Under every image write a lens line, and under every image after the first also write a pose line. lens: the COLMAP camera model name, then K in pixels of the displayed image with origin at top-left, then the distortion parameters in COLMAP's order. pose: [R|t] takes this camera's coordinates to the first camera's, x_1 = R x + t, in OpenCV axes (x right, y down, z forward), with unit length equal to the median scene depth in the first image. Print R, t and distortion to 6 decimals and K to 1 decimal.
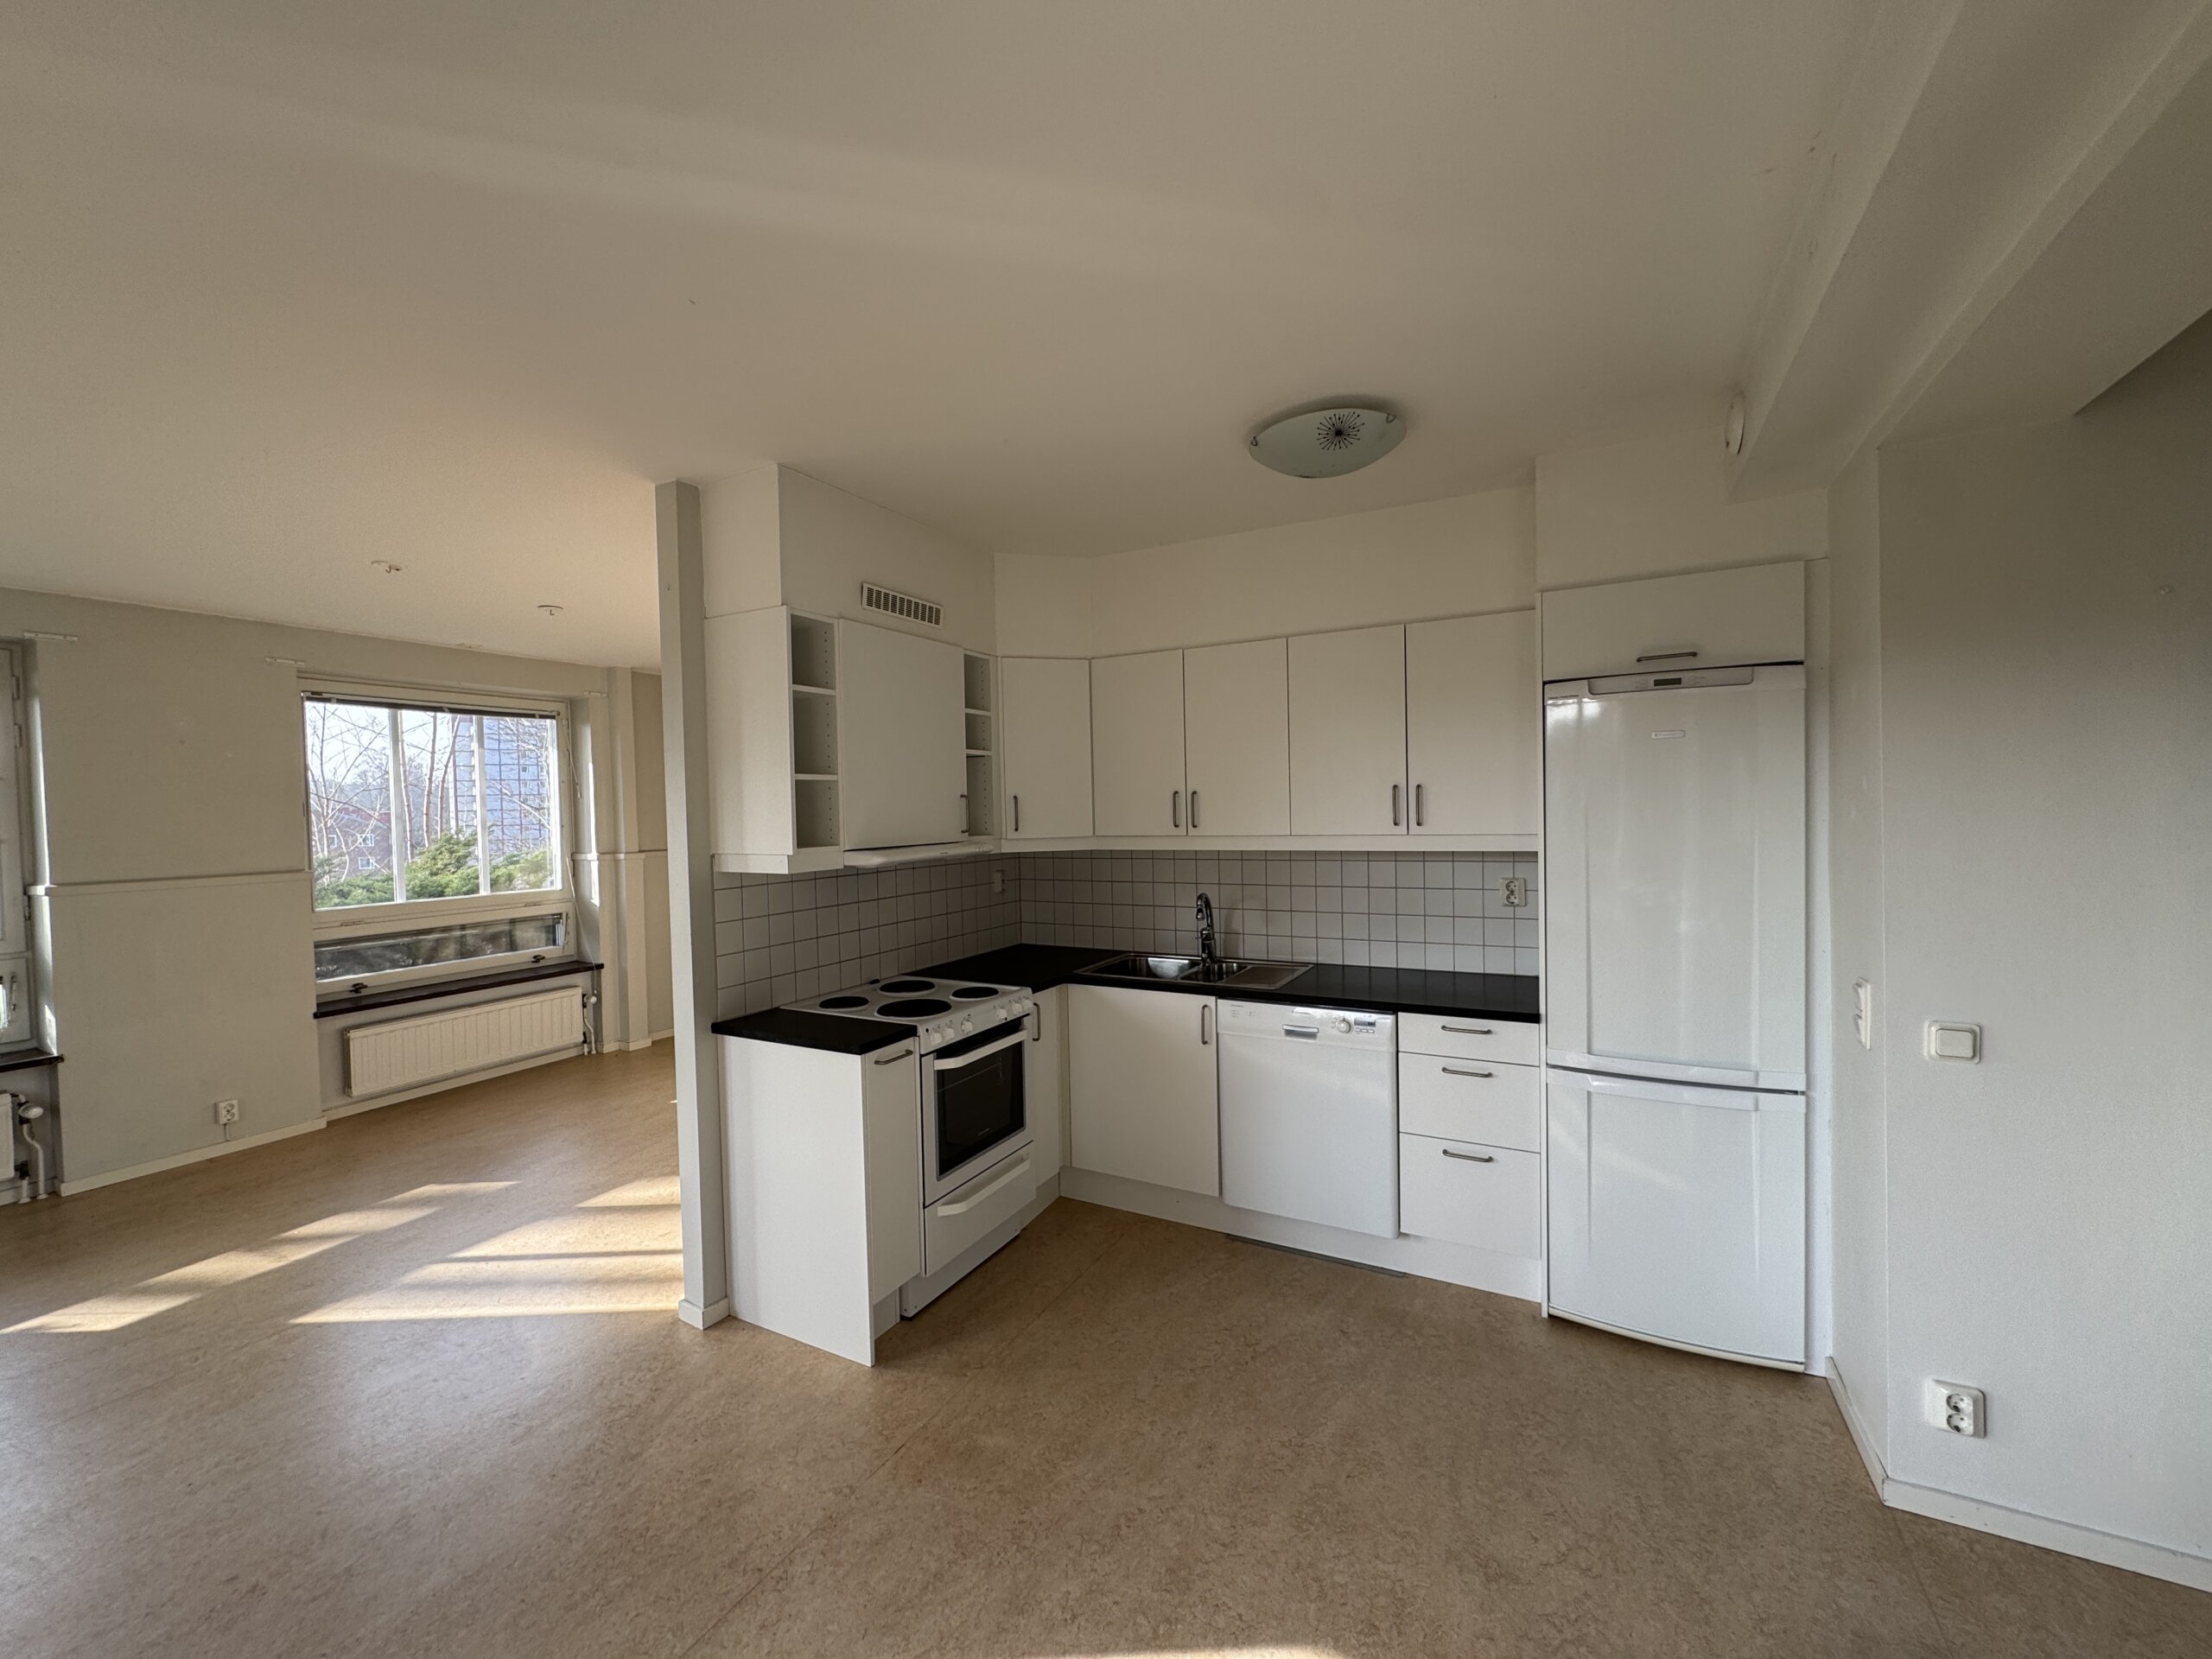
lens RADIAL K [[880.3, 0, 1103.1], [0, 880.3, 829.1], [0, 0, 1]] dist [-0.002438, 0.000457]
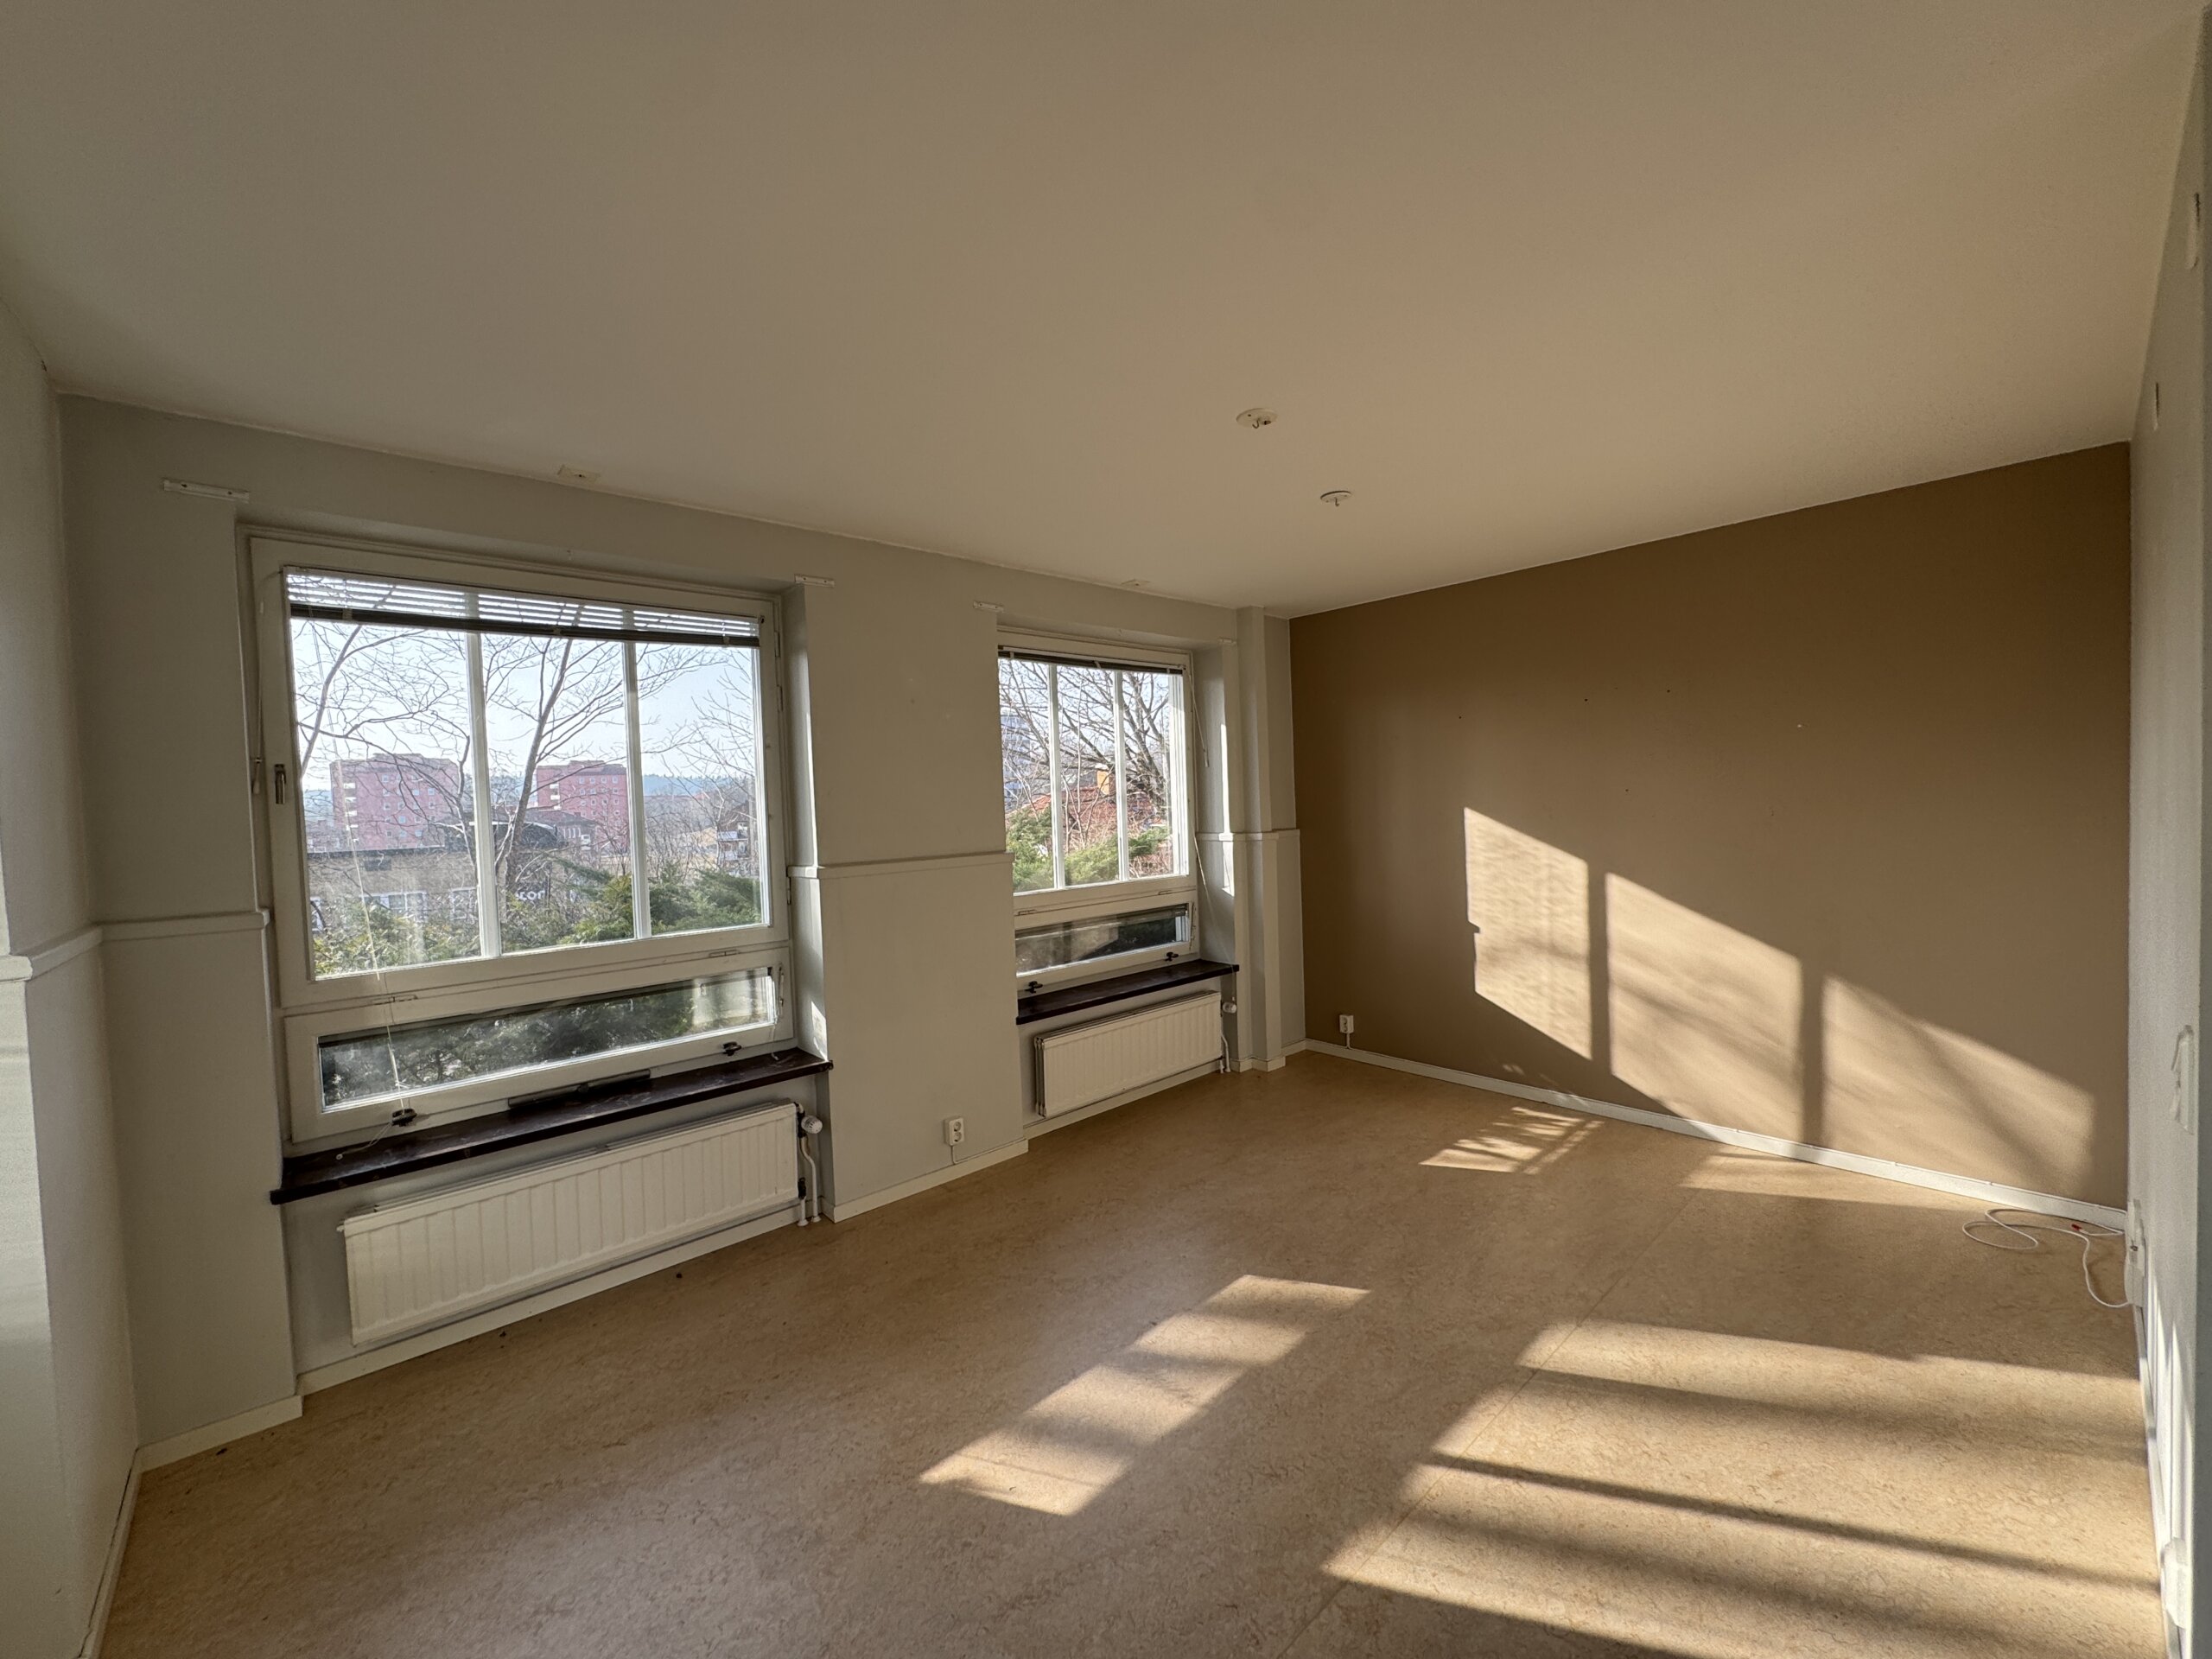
lens RADIAL K [[880.3, 0, 1103.1], [0, 880.3, 829.1], [0, 0, 1]] dist [-0.002438, 0.000457]
pose [[0.943137, -0.002174, -0.332397, -0.534496], [0.008337, 0.999819, 0.017115, 0.011333], [0.332300, -0.018913, 0.942984, 0.224243]]
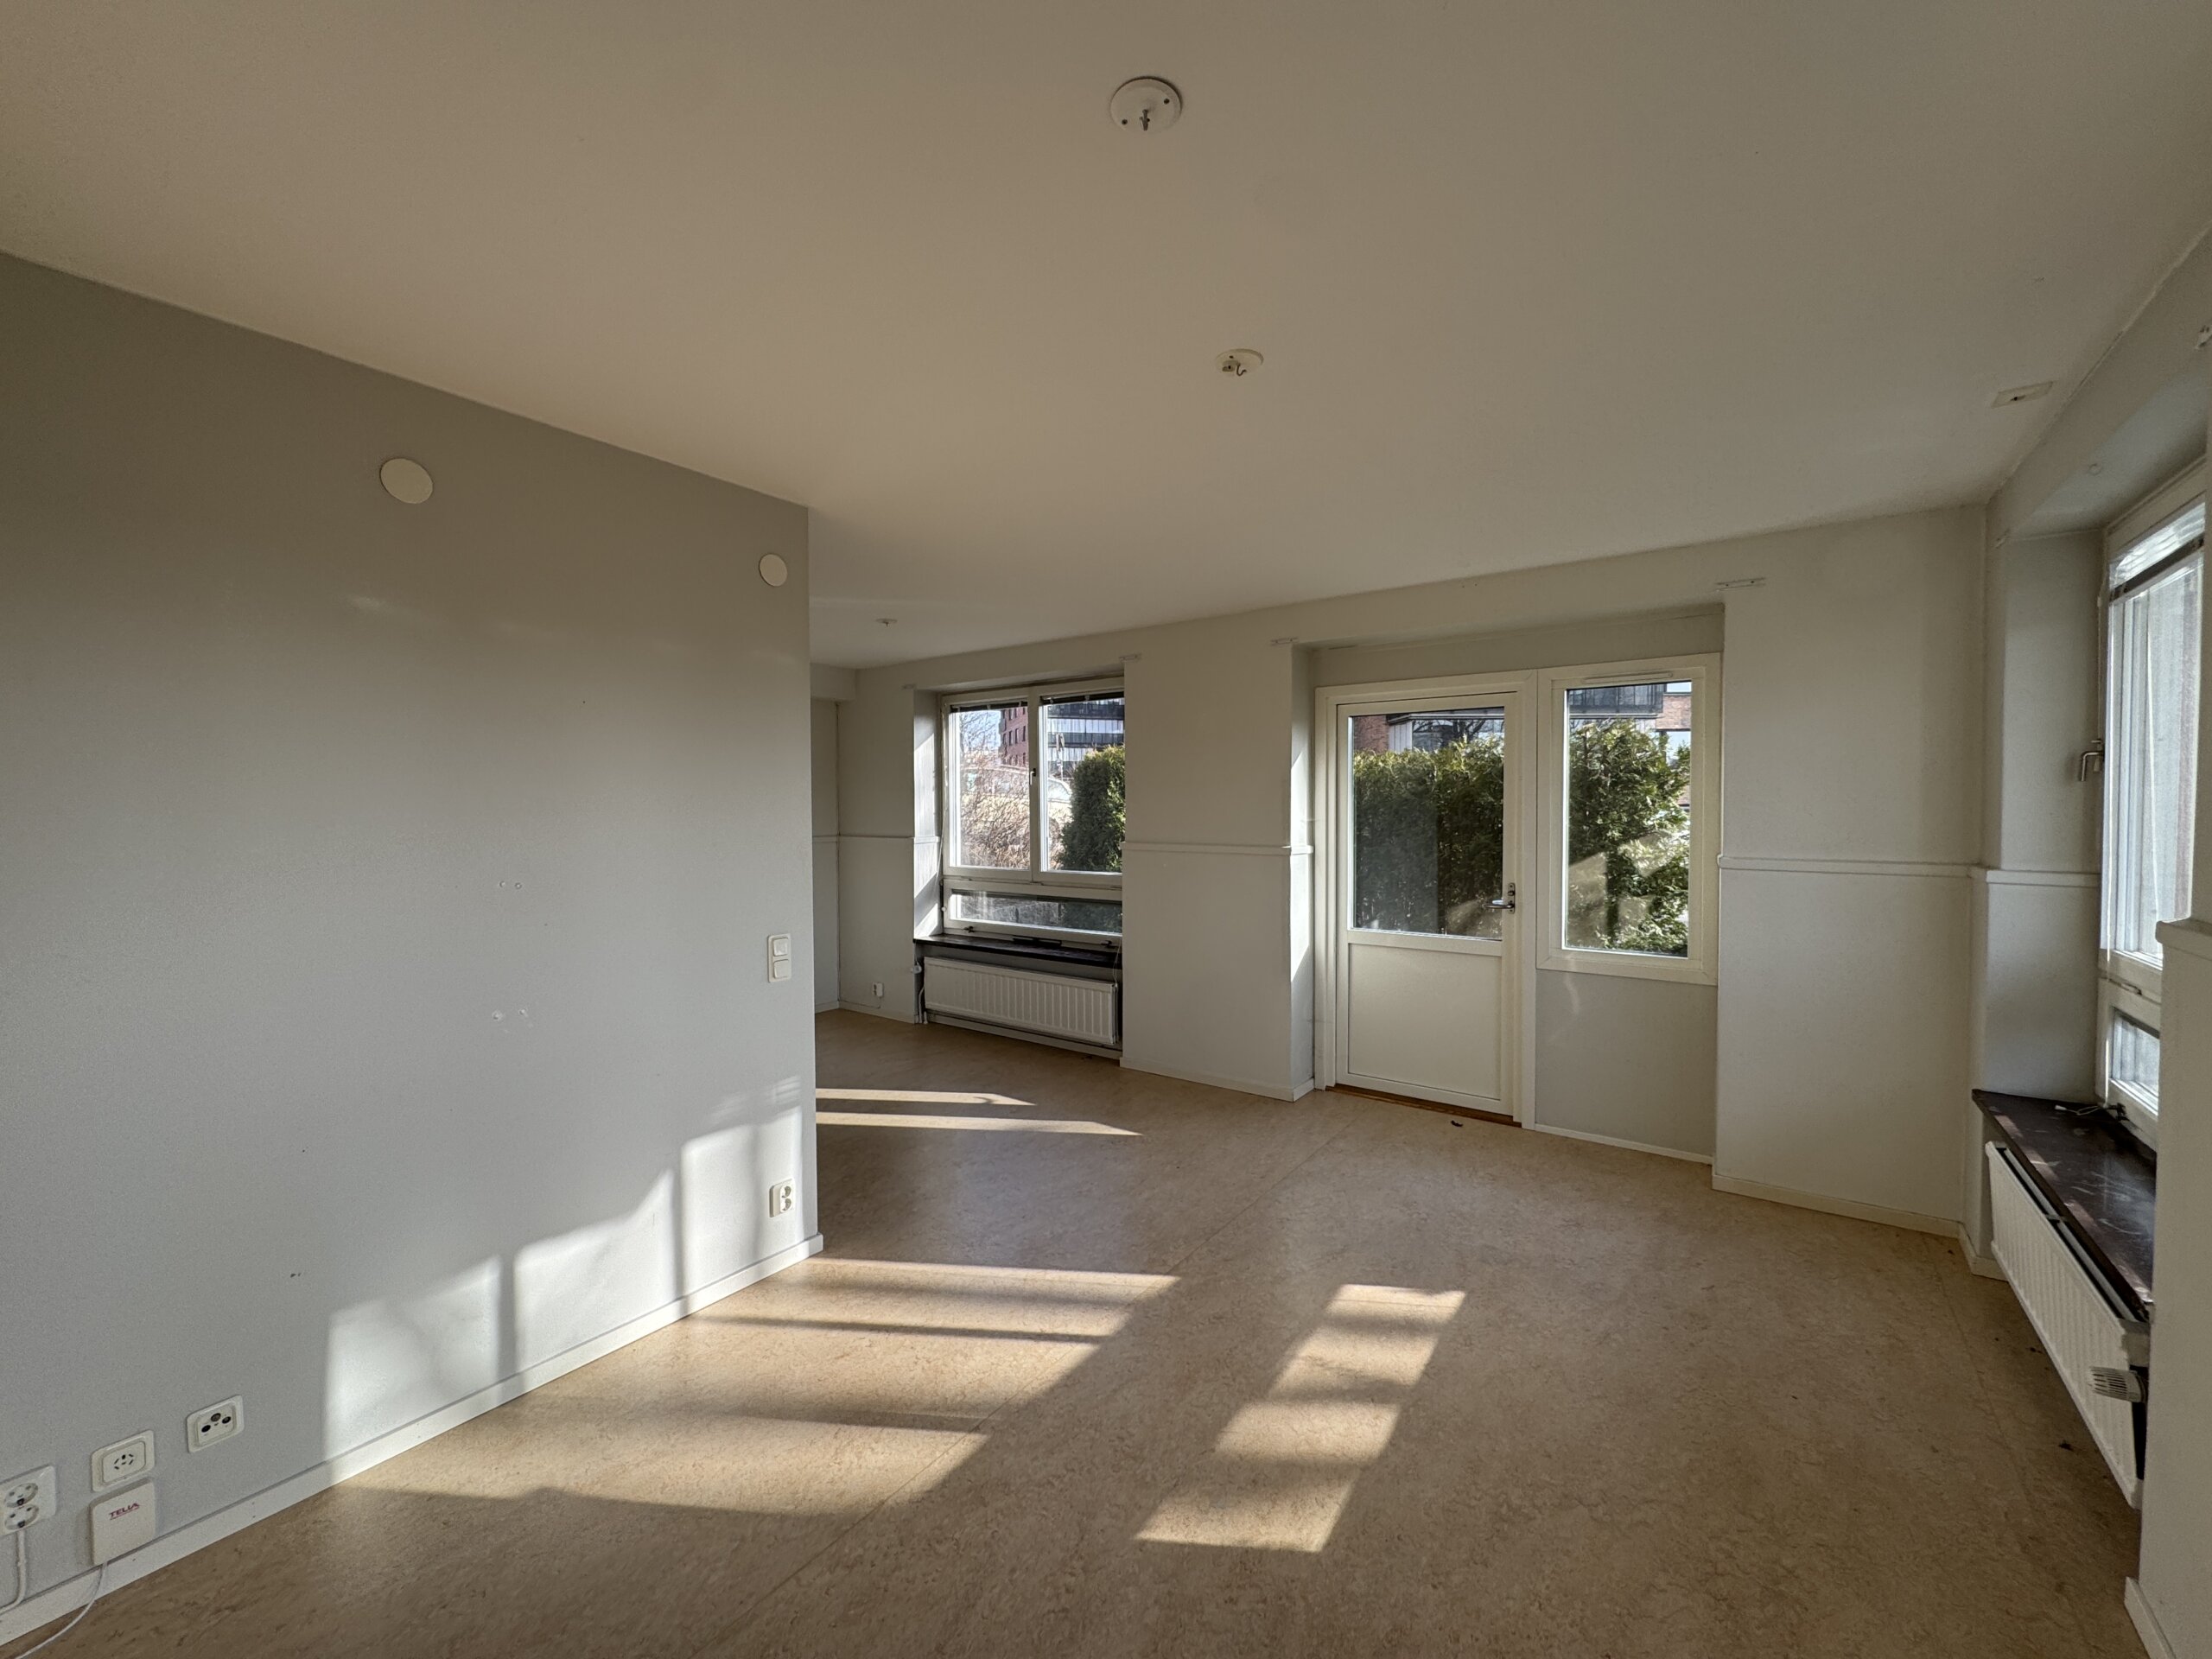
lens RADIAL K [[880.3, 0, 1103.1], [0, 880.3, 829.1], [0, 0, 1]] dist [-0.002438, 0.000457]
pose [[-0.990512, 0.022854, 0.135511, -0.611939], [0.029515, 0.998442, 0.047348, -0.014152], [-0.134217, 0.050898, -0.989644, 1.246317]]
